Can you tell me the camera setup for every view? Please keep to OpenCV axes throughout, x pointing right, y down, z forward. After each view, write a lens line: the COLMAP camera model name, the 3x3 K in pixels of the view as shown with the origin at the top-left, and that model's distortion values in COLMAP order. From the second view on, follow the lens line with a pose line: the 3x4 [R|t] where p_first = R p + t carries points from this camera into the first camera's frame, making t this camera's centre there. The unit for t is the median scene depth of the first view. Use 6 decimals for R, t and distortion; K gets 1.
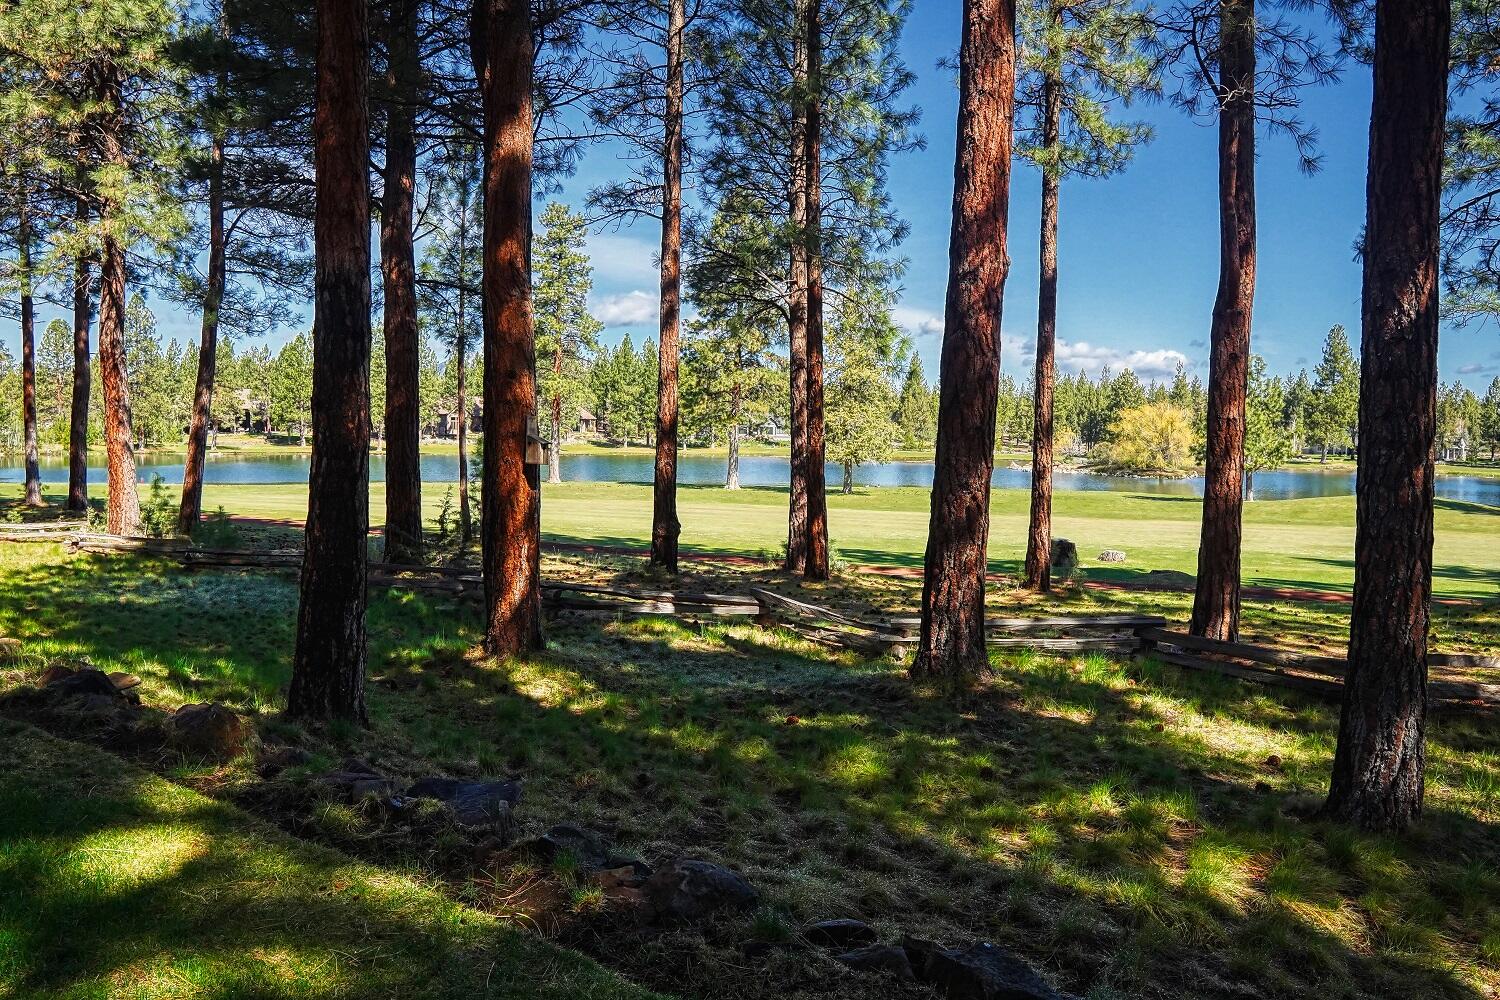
lens RADIAL K [[1056.7, 0, 742.9], [0, 1056.7, 504.1], [0, 0, 1]] dist [-0.110158, 0.071877]
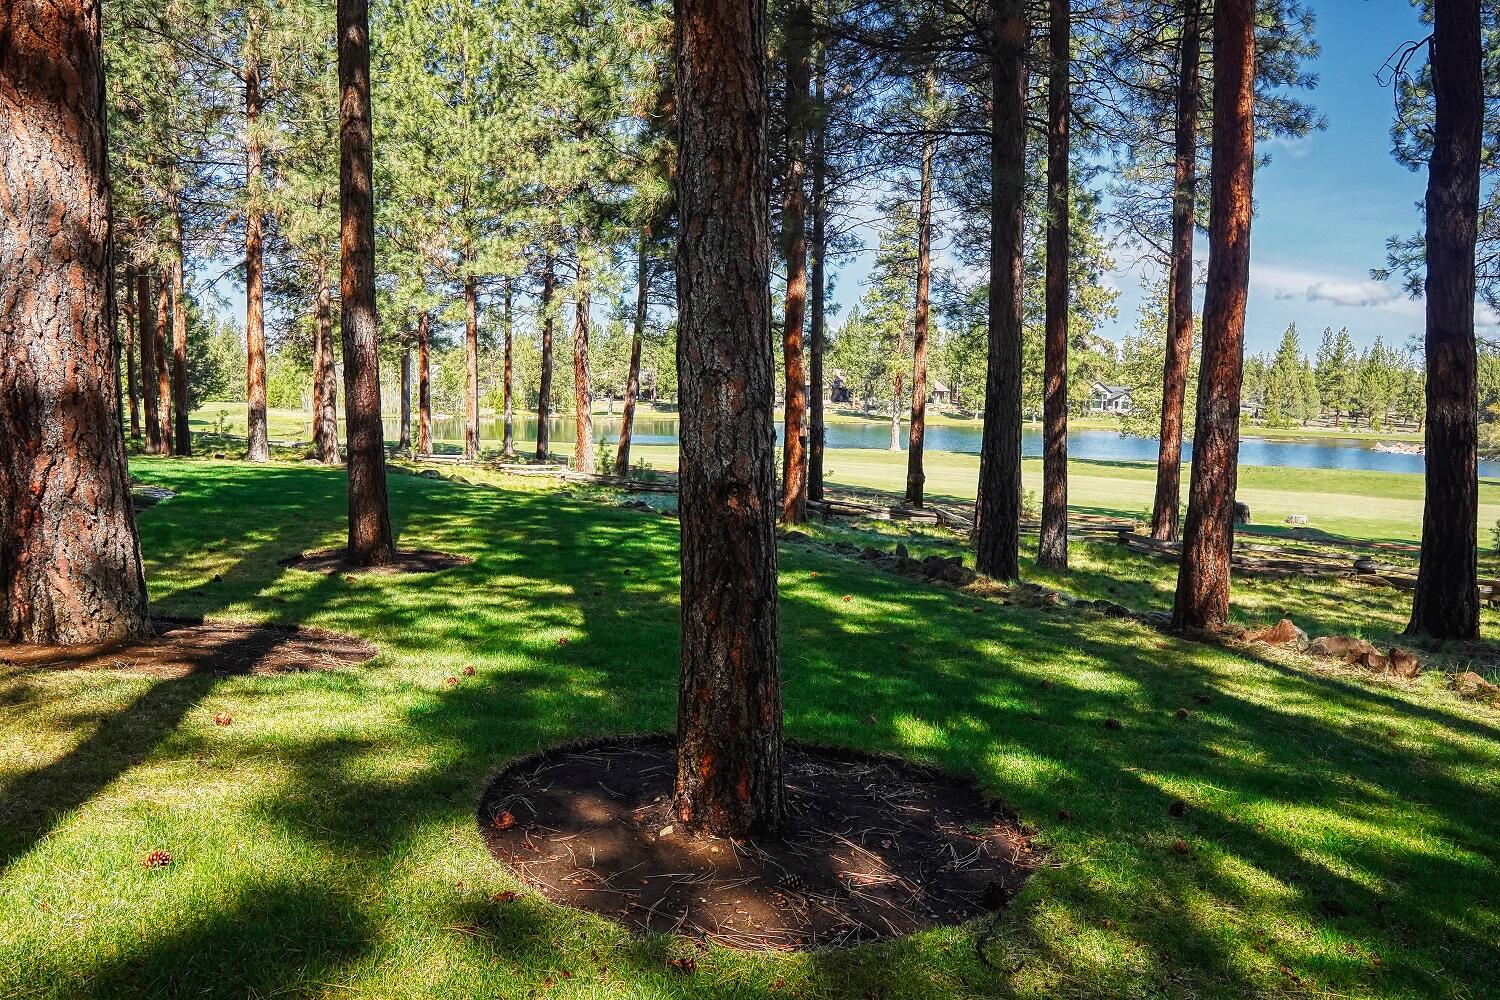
lens RADIAL K [[1056.7, 0, 751.1], [0, 1056.7, 493.5], [0, 0, 1]] dist [-0.110158, 0.071877]
pose [[0.944707, 0.038306, -0.325670, 0.103379], [-0.032207, 0.999191, 0.024101, 0.007752], [0.326329, -0.012279, 0.945176, -0.275623]]
